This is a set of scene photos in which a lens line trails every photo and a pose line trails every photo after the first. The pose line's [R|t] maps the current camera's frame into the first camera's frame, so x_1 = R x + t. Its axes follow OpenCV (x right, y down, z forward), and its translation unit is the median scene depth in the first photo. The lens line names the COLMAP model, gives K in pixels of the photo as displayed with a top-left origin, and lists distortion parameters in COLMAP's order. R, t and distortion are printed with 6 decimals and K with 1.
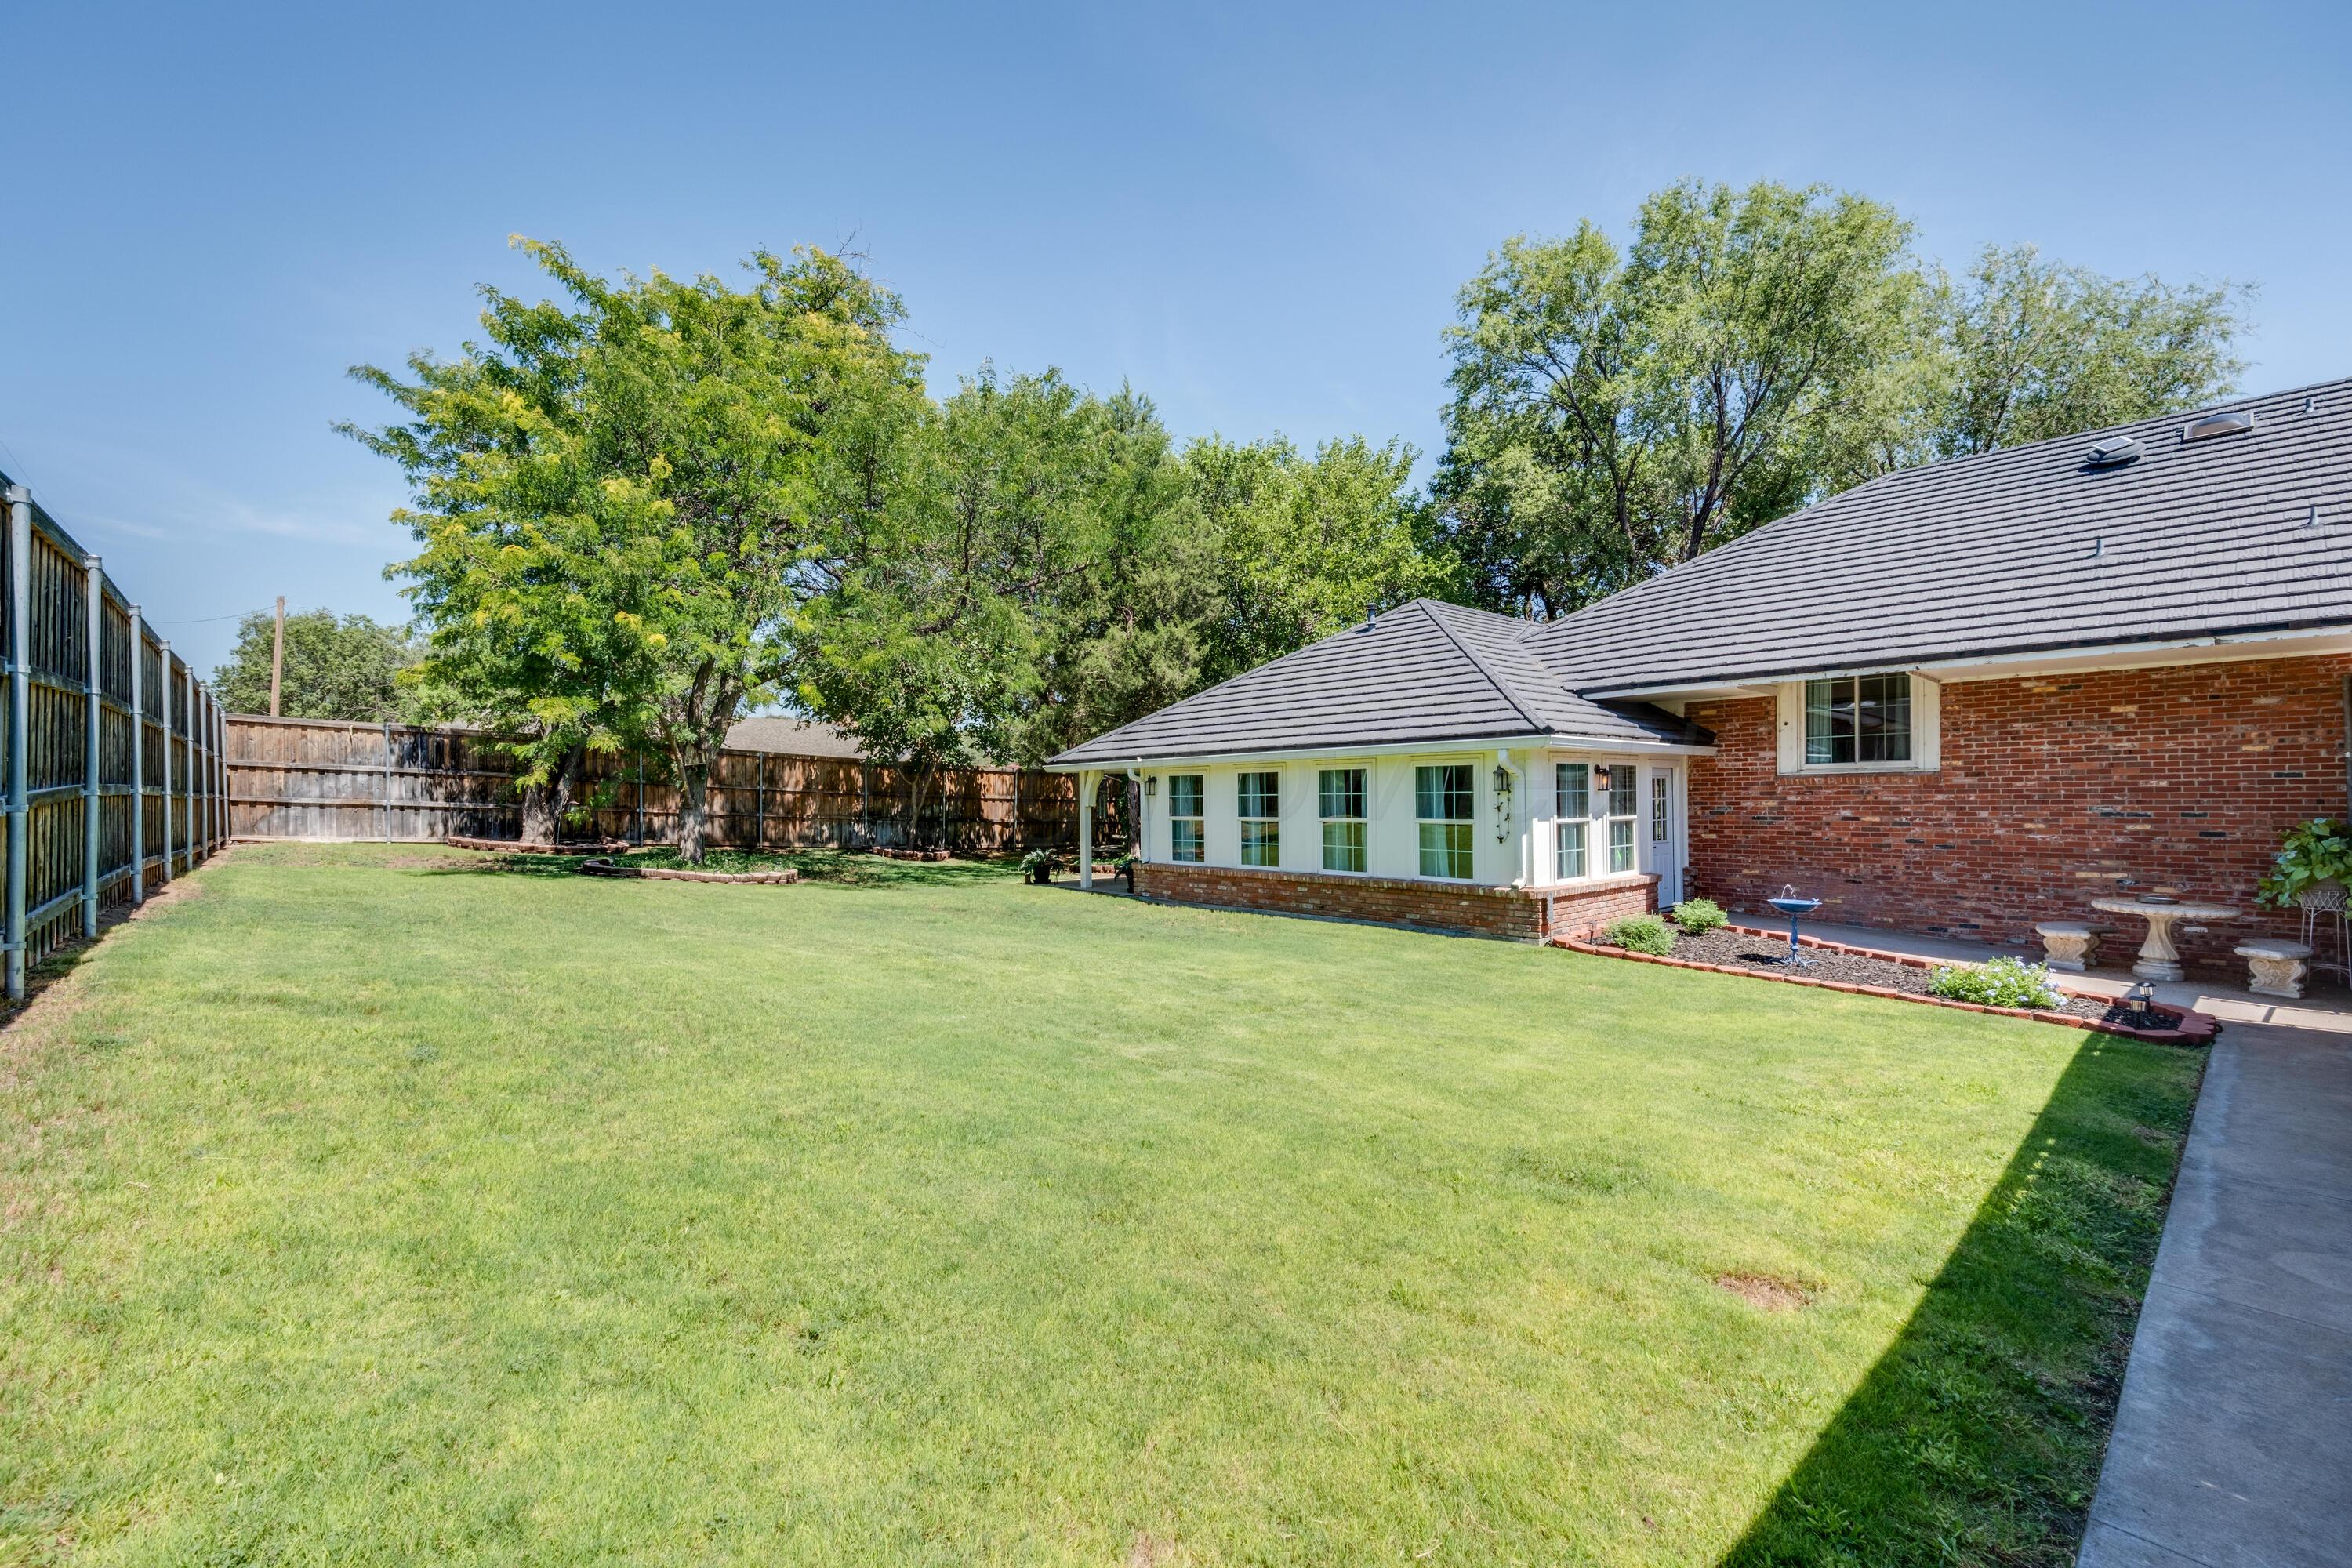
lens RADIAL K [[1028.4, 0, 1171.0], [0, 1028.4, 798.5], [0, 0, 1]] dist [0.004842, 0.000065]
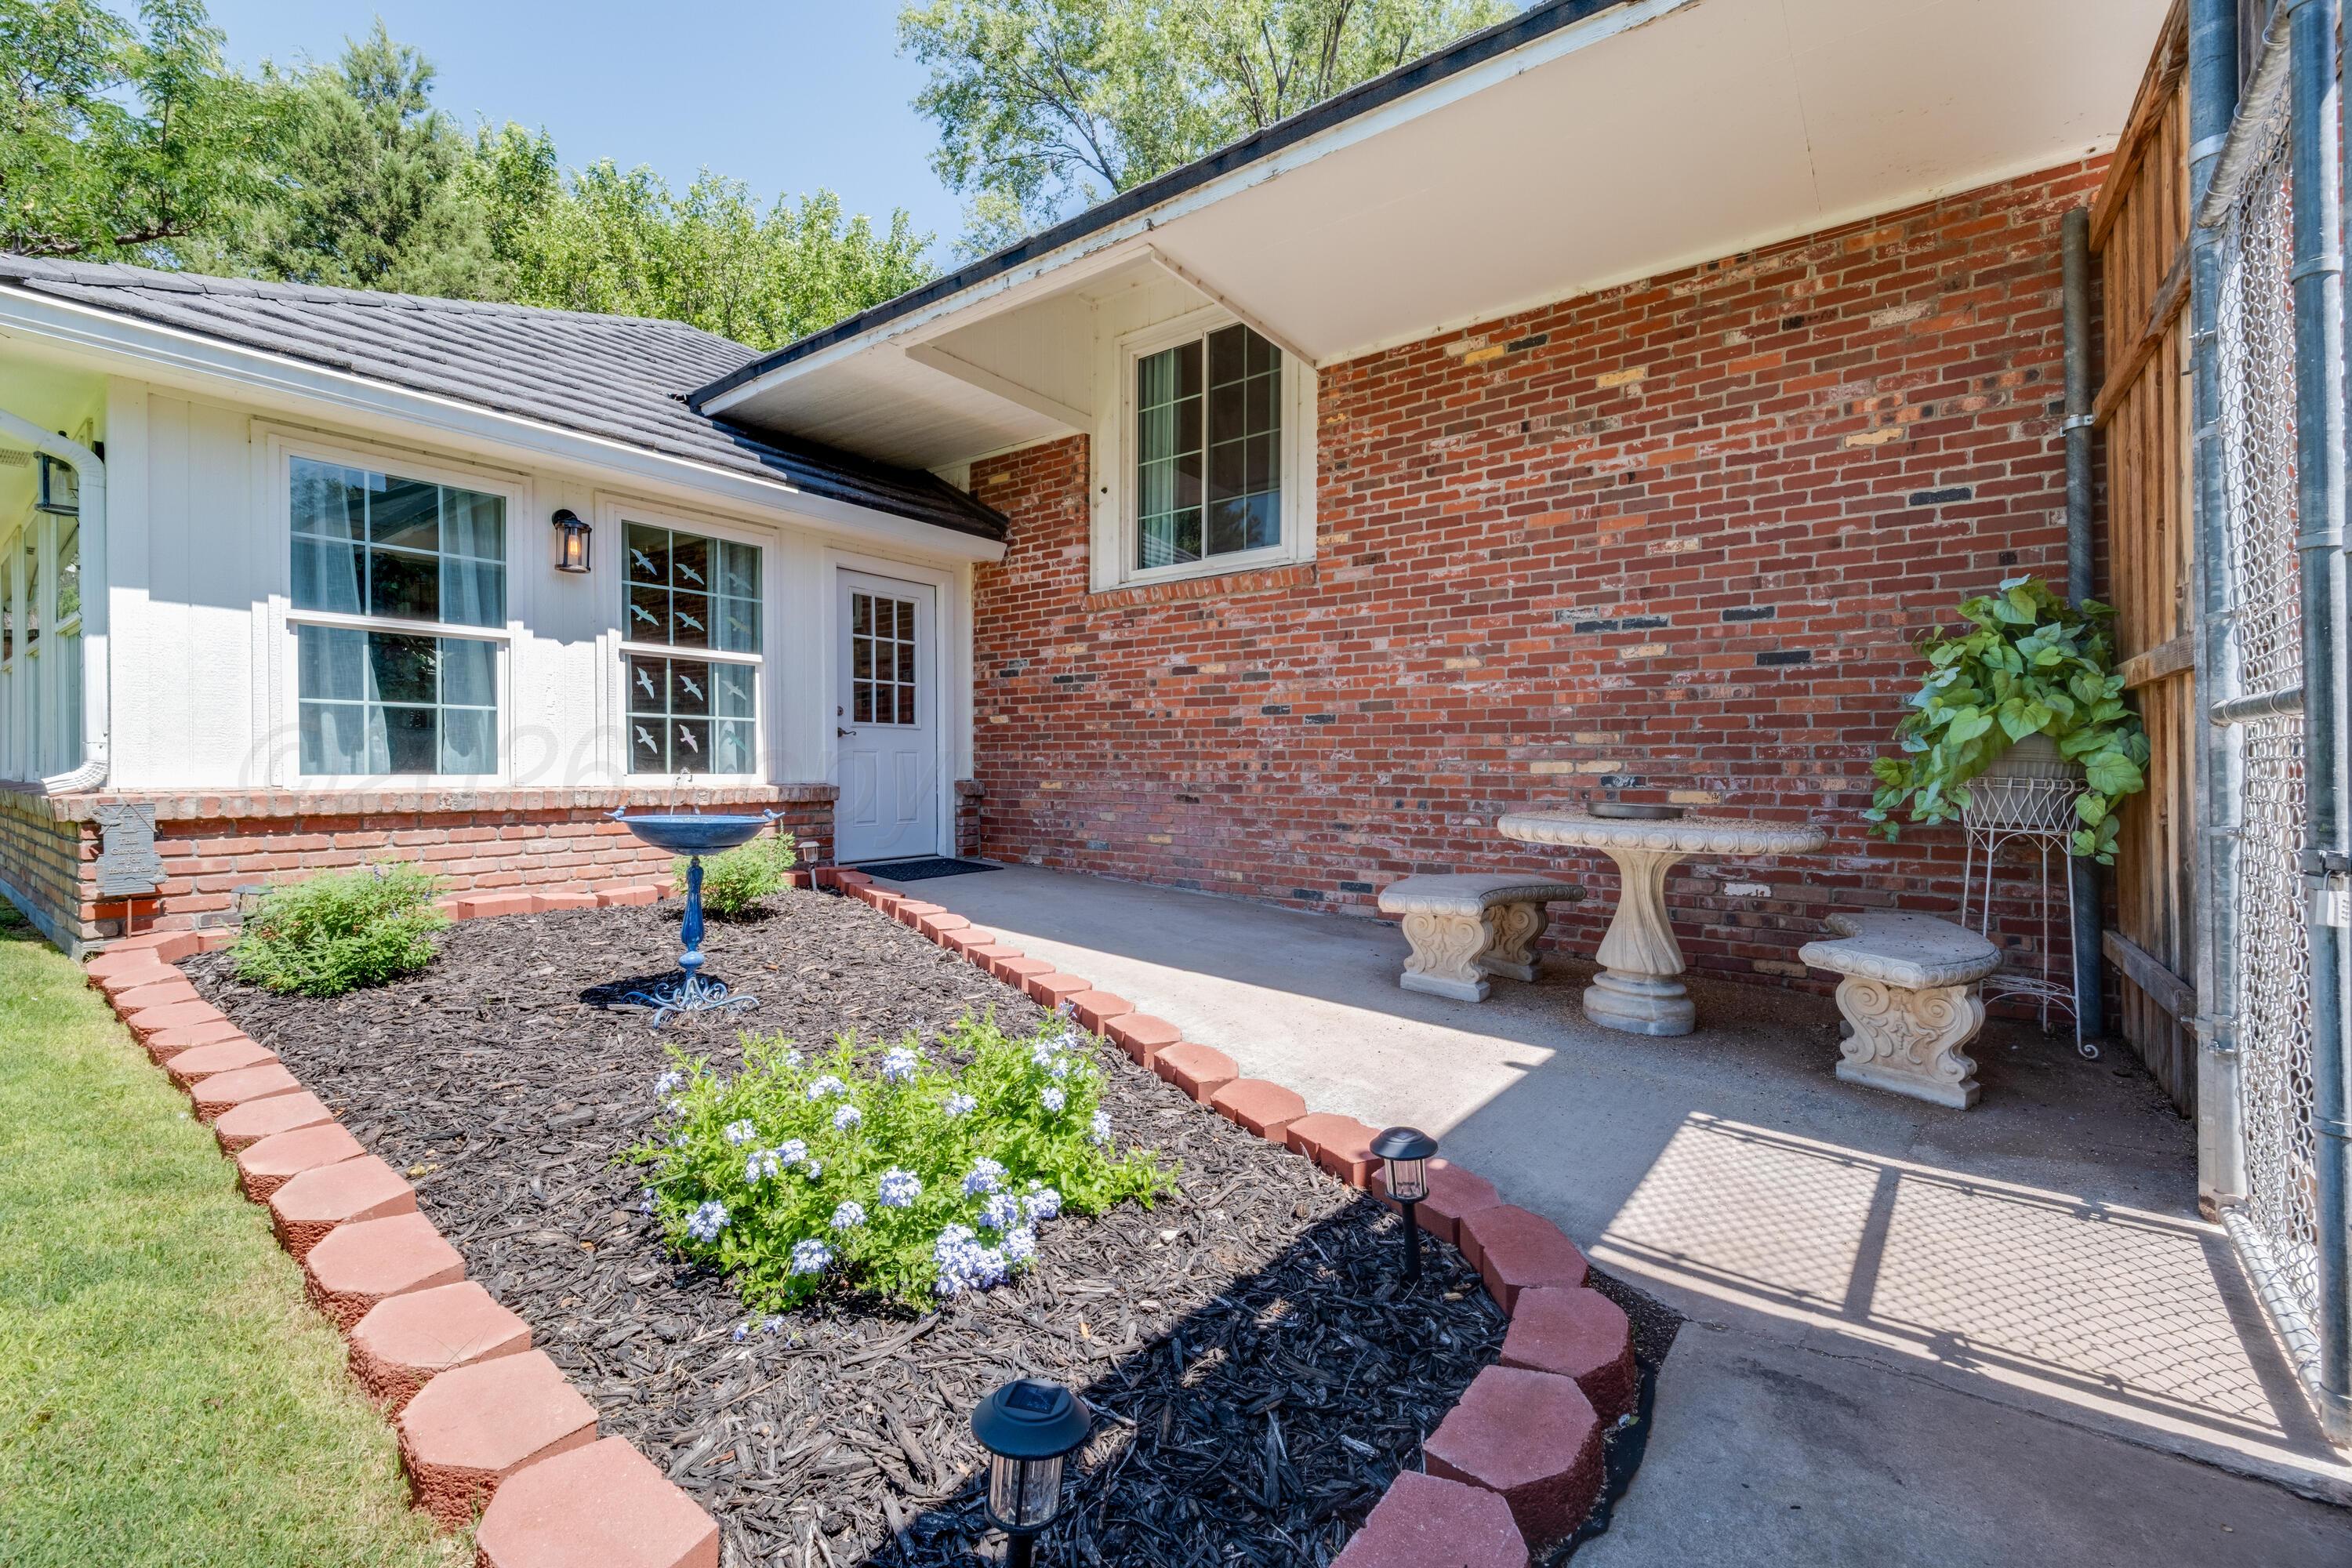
lens RADIAL K [[1028.4, 0, 1179.8], [0, 1028.4, 772.9], [0, 0, 1]] dist [0.004842, 0.000065]
pose [[0.979878, 0.012502, 0.199207, 0.659092], [-0.013451, 0.999904, 0.003410, 0.078173], [-0.199145, -0.006021, 0.979952, 0.615617]]
